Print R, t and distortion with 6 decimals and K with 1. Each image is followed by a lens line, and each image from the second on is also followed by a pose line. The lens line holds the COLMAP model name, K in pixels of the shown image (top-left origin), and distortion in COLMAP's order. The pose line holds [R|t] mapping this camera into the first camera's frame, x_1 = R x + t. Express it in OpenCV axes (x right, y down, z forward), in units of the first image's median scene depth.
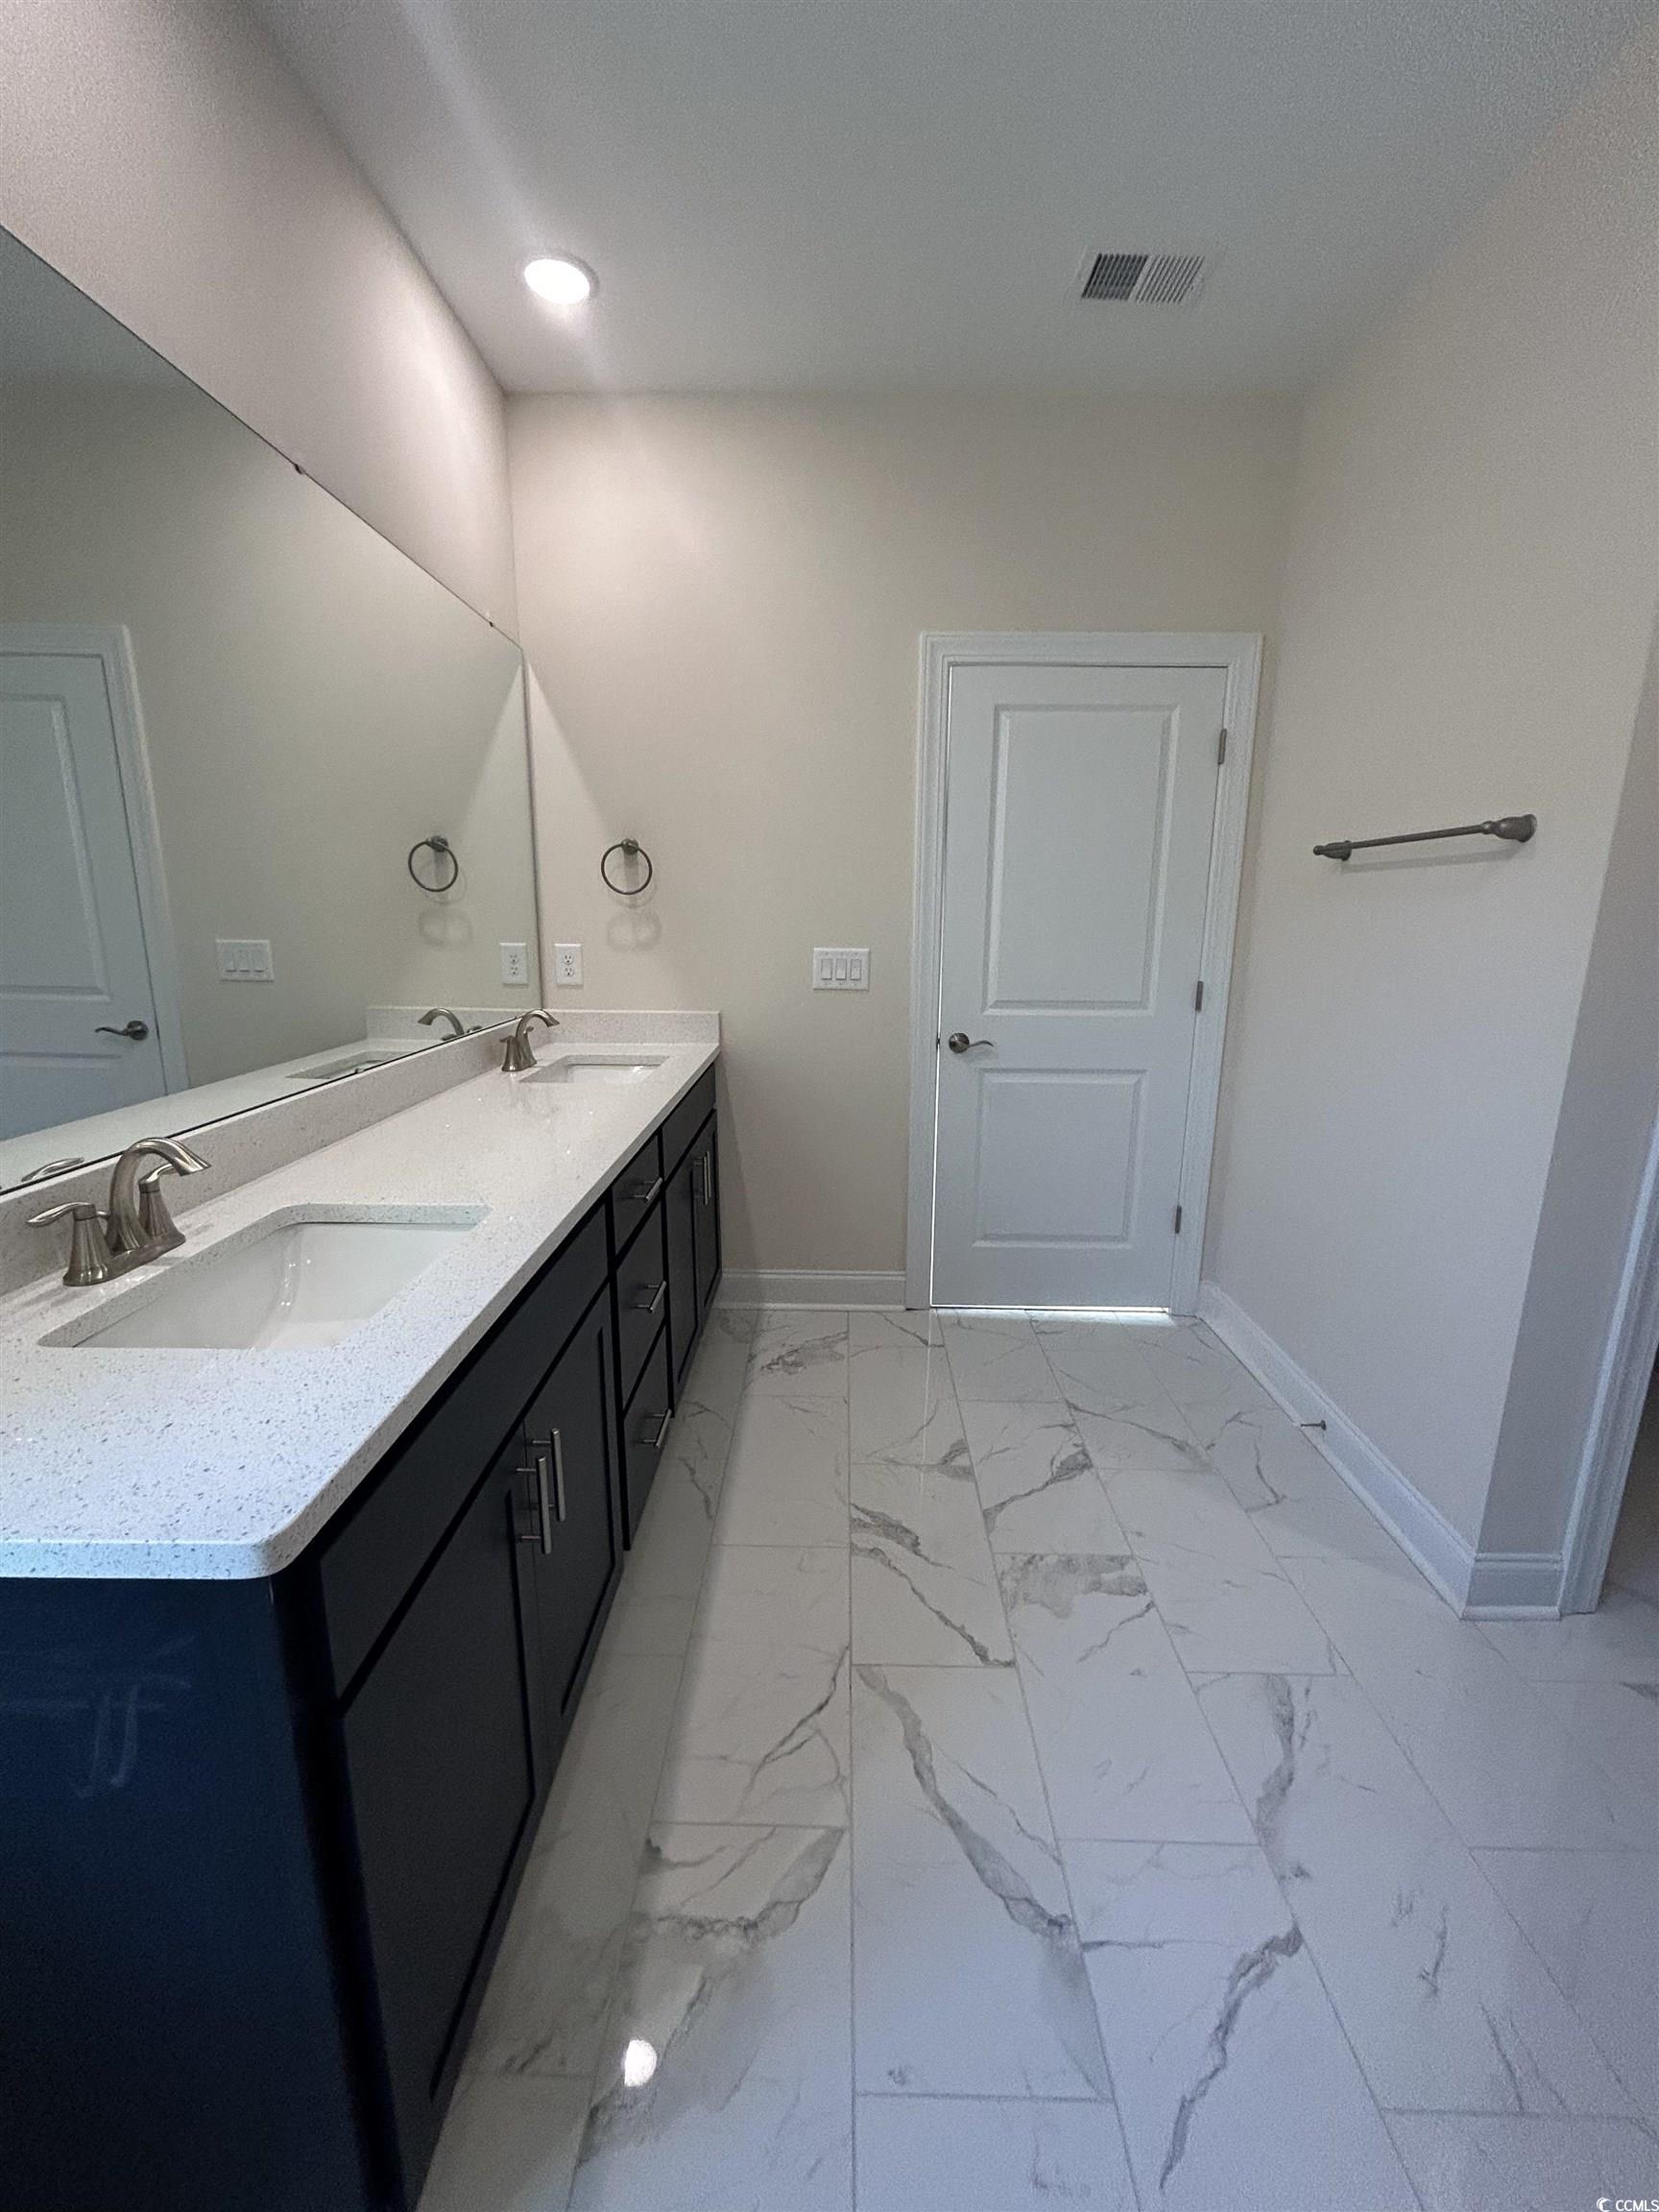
lens RADIAL K [[890.8, 0, 833.3], [0, 890.8, 1101.2], [0, 0, 1]] dist [-0.000897, -0.000128]
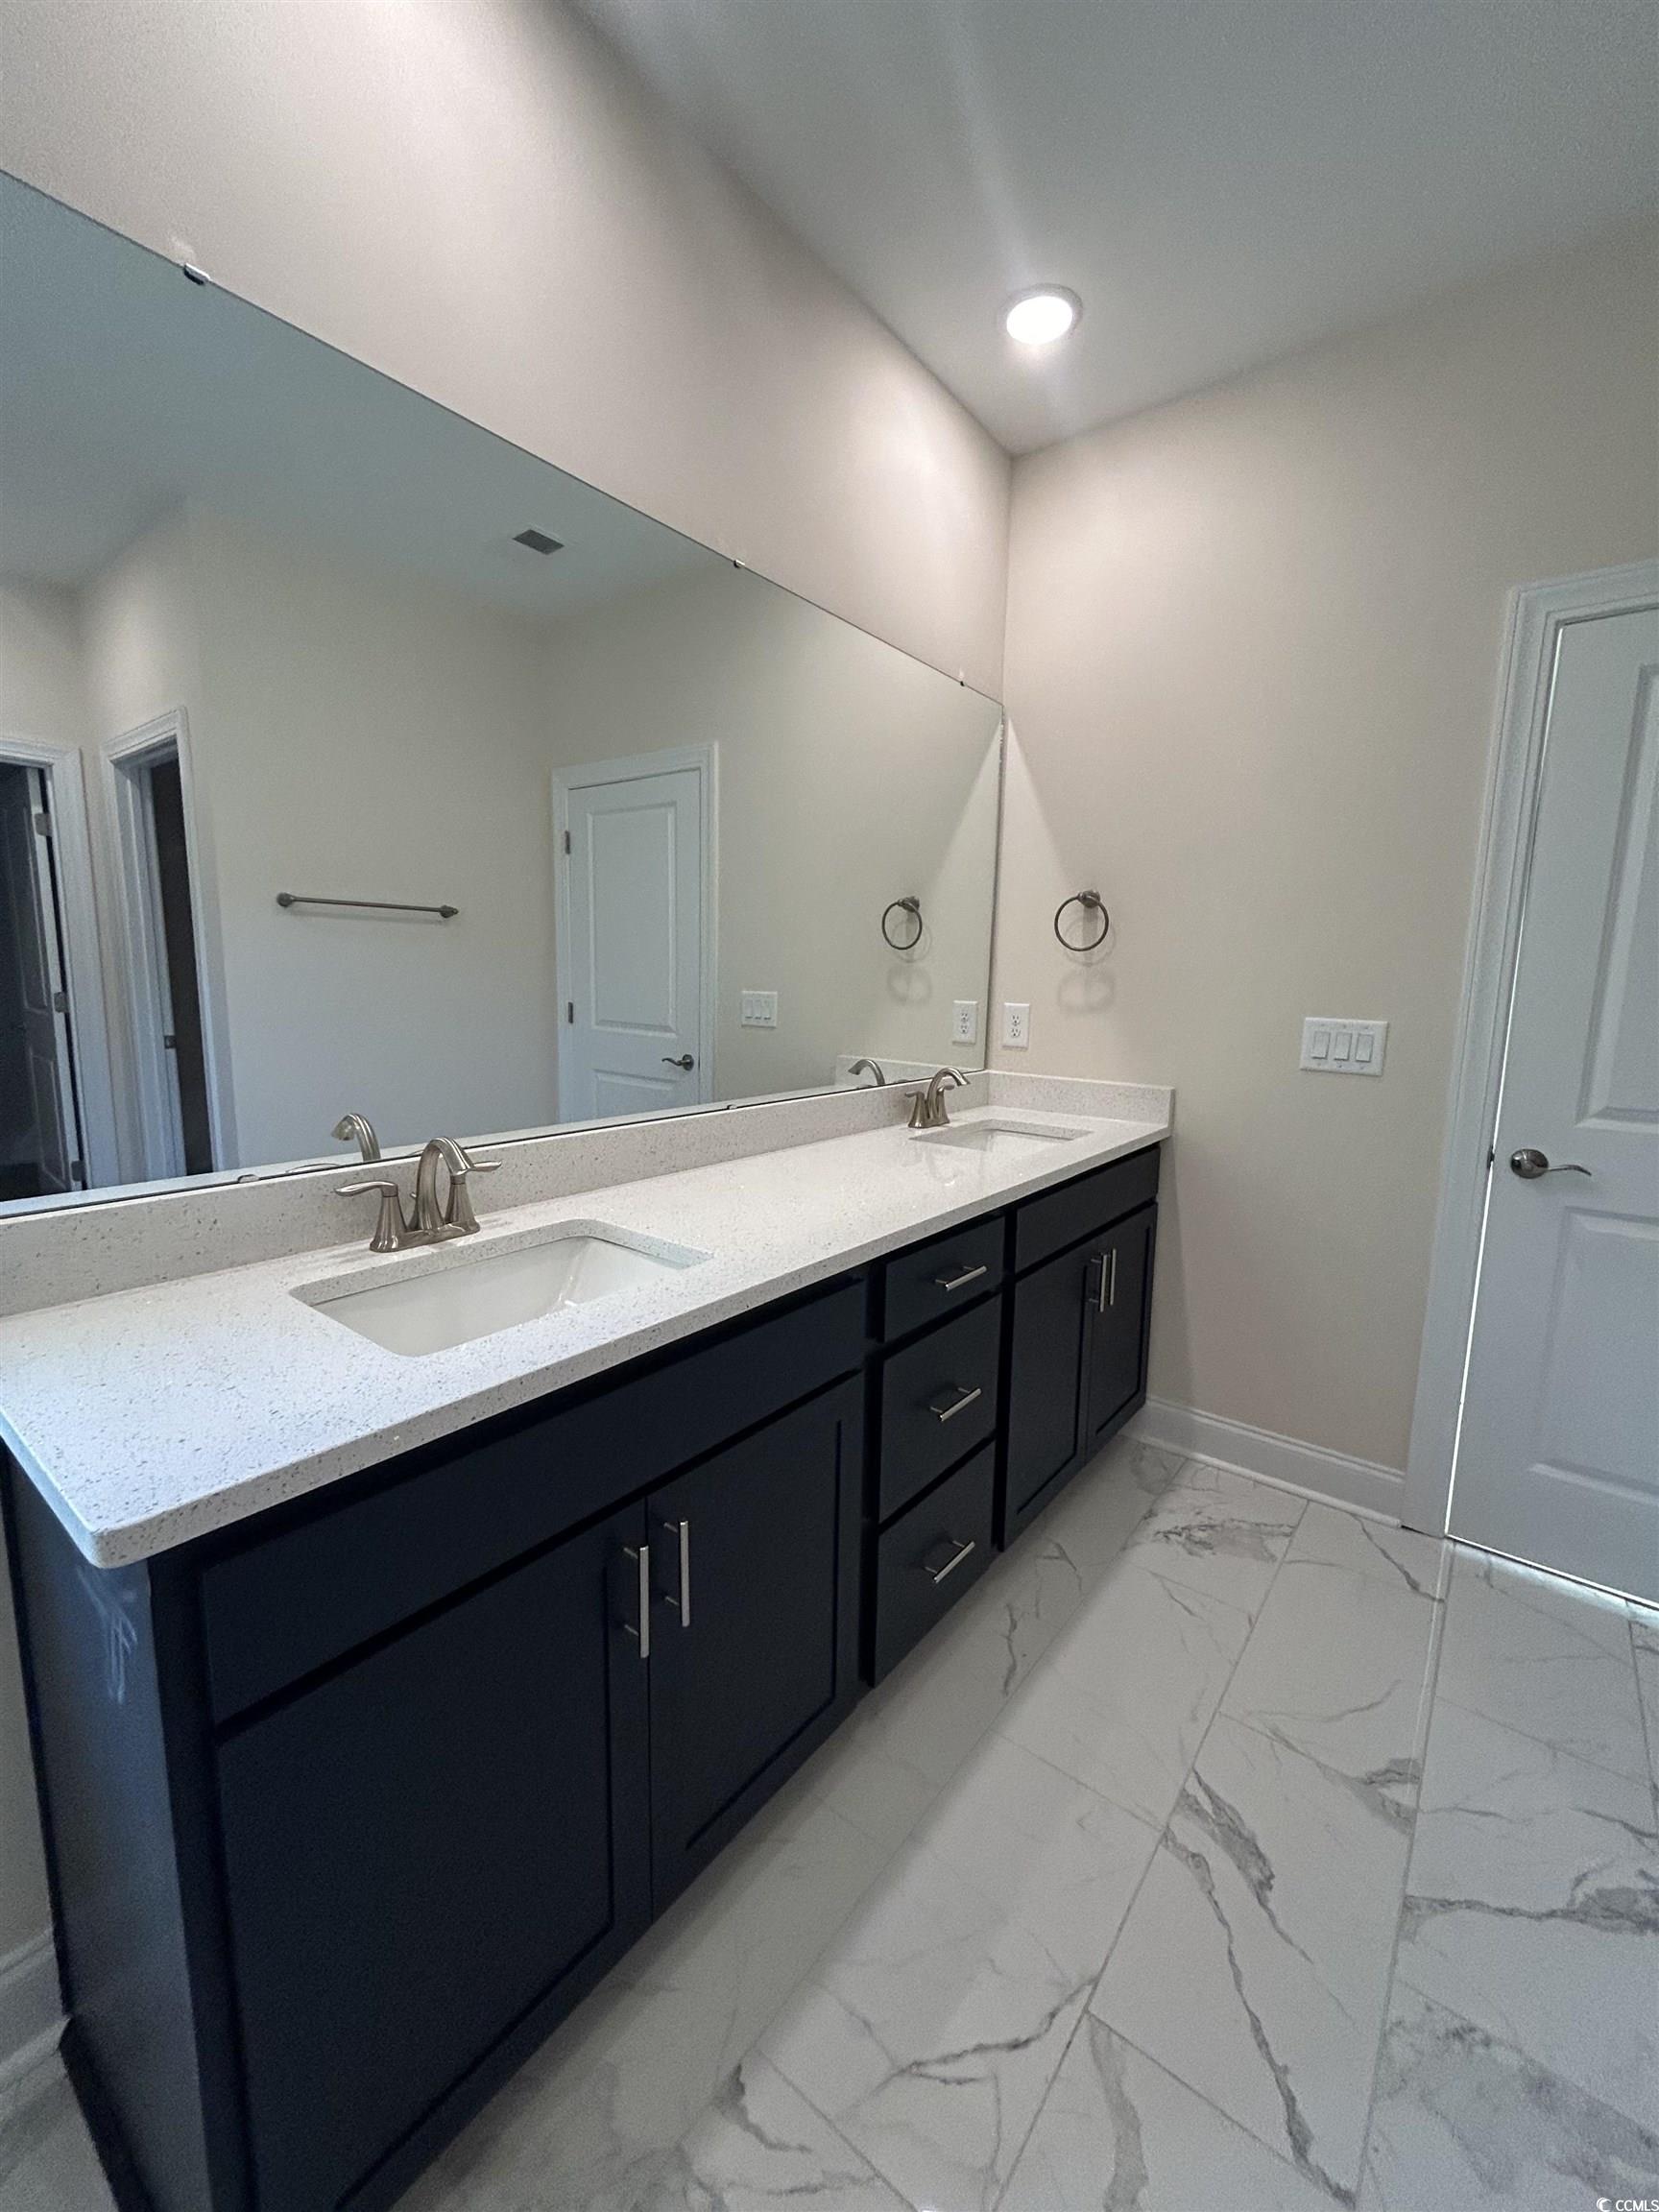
lens RADIAL K [[890.8, 0, 833.3], [0, 890.8, 1101.2], [0, 0, 1]] dist [-0.000897, -0.000128]
pose [[0.795720, 0.094920, -0.598180, 0.145242], [-0.142859, 0.989190, -0.033070, -0.017091], [0.588575, 0.111770, 0.800679, 0.163520]]
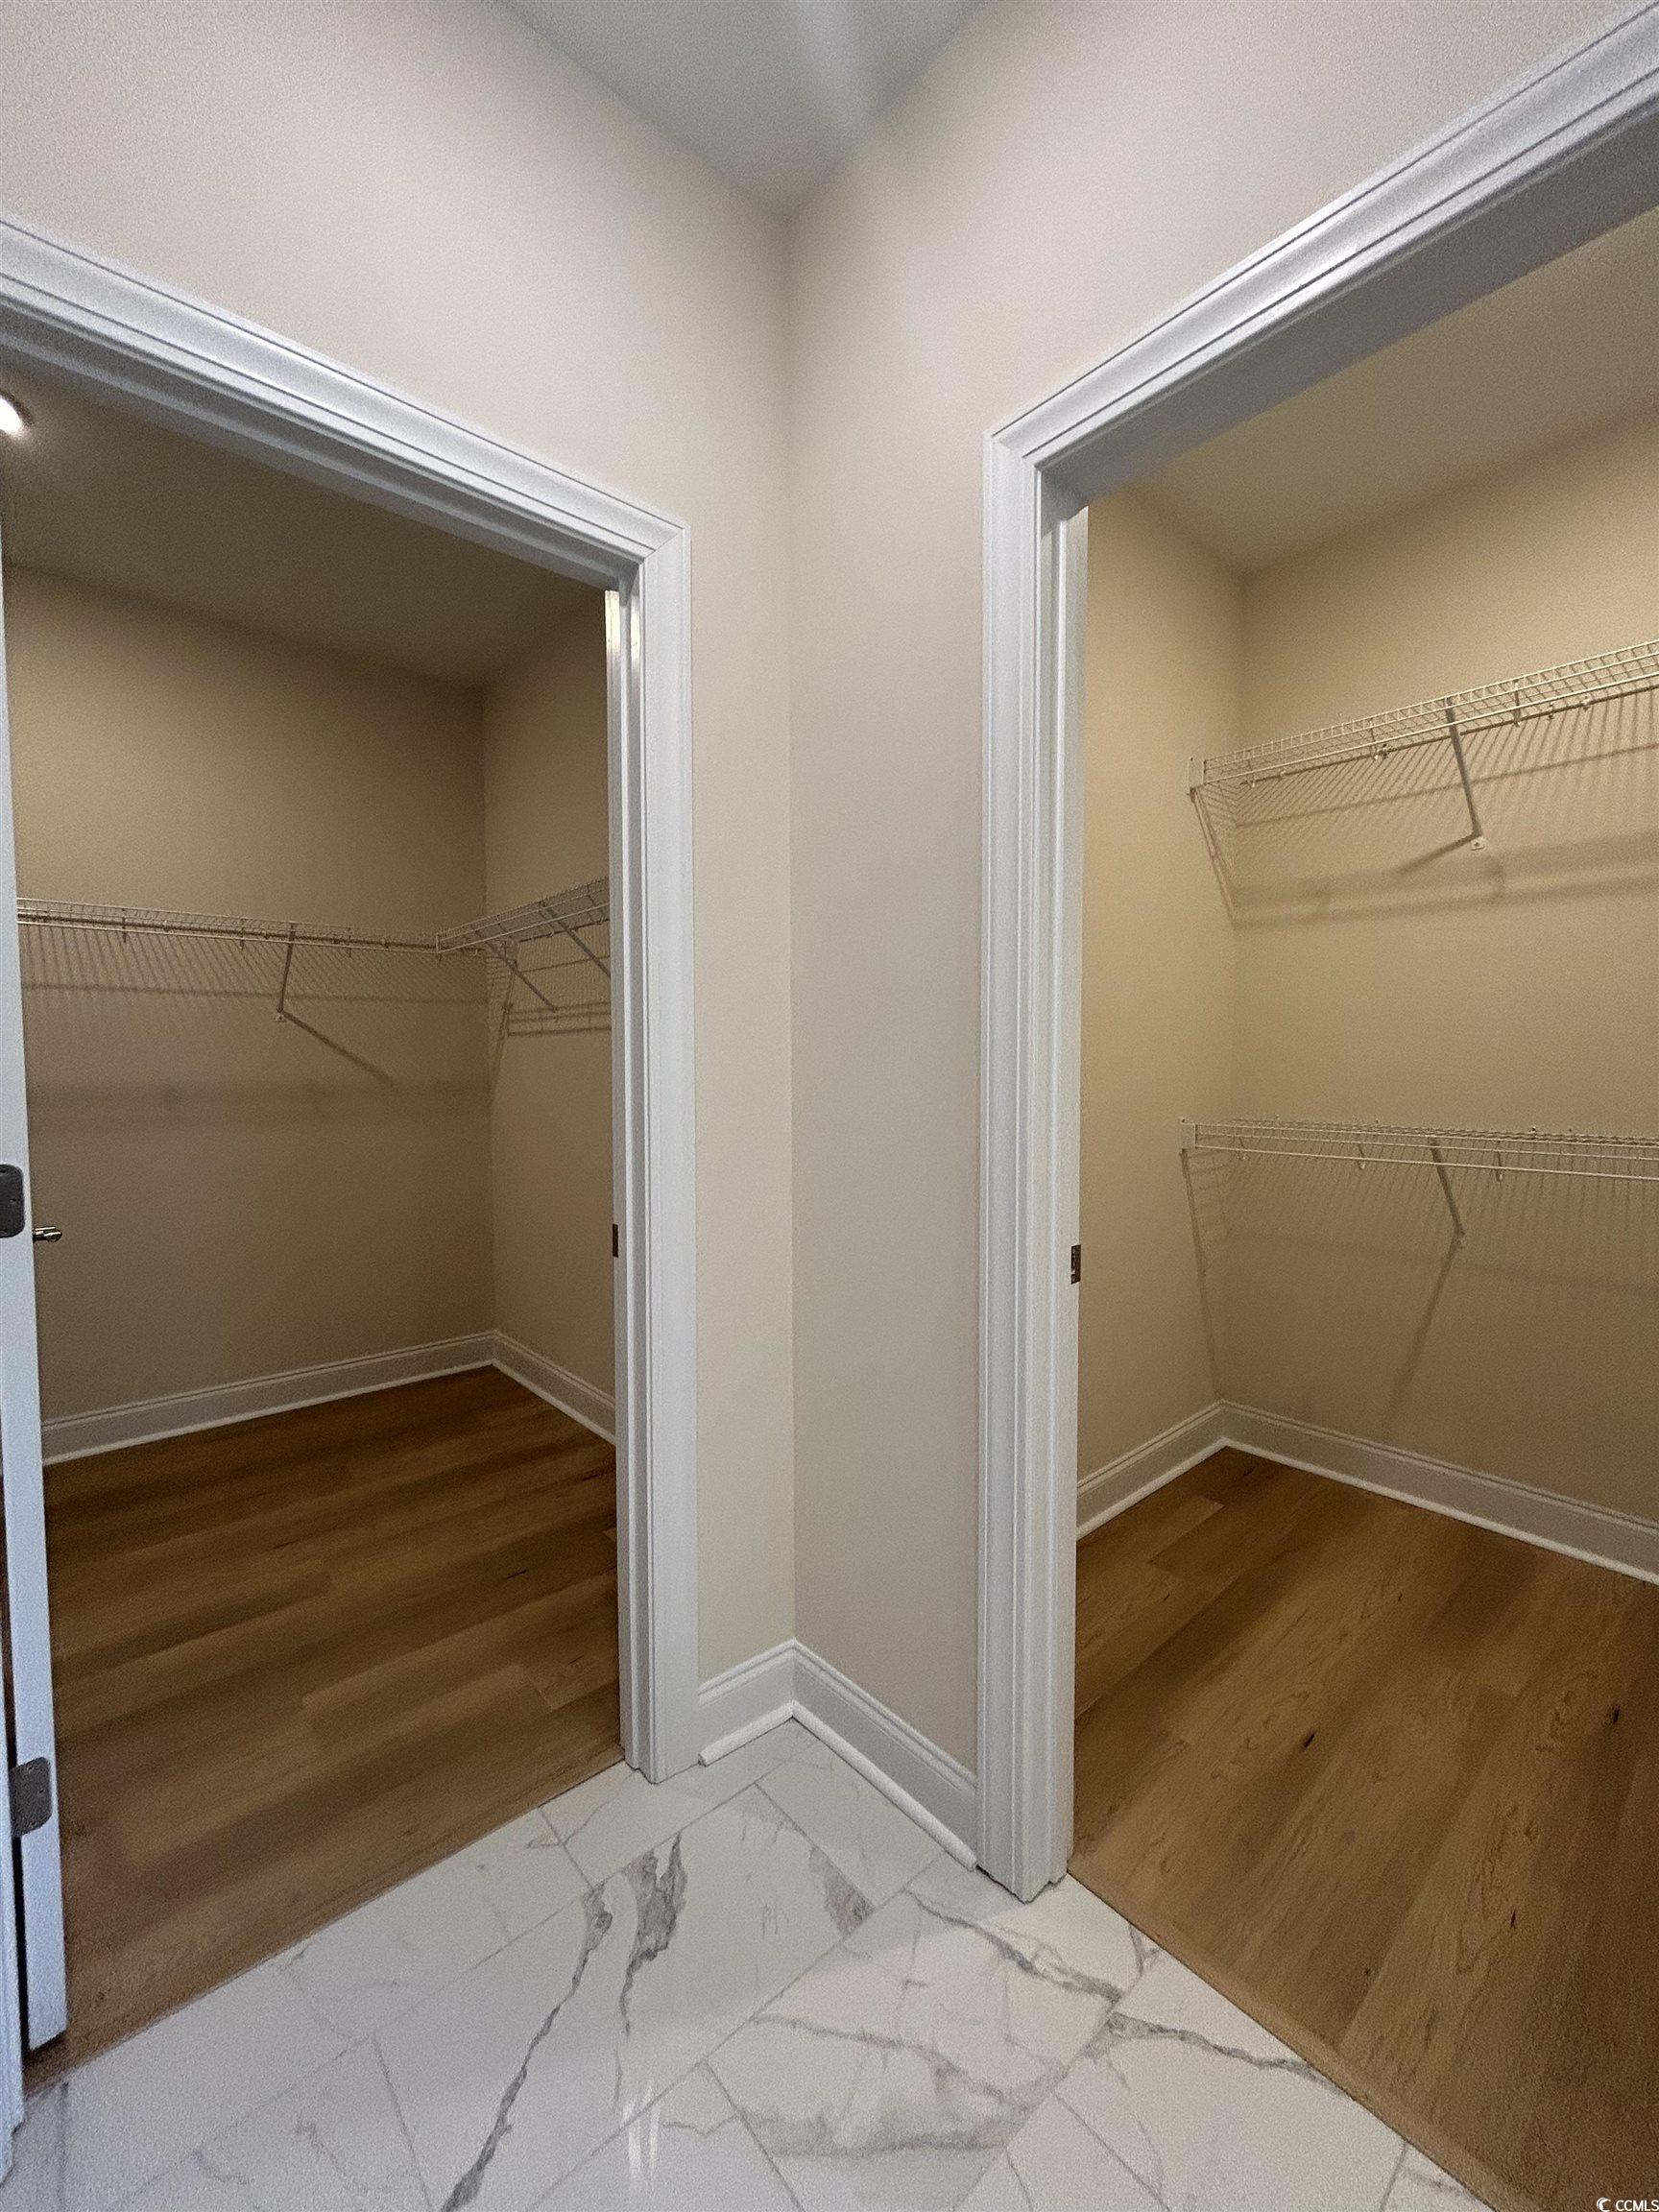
lens RADIAL K [[890.8, 0, 833.3], [0, 890.8, 1101.2], [0, 0, 1]] dist [-0.000897, -0.000128]
pose [[0.665819, 0.023393, -0.745747, 0.523276], [-0.154395, 0.982194, -0.107038, -0.047960], [0.729964, 0.186407, 0.657575, 0.453758]]
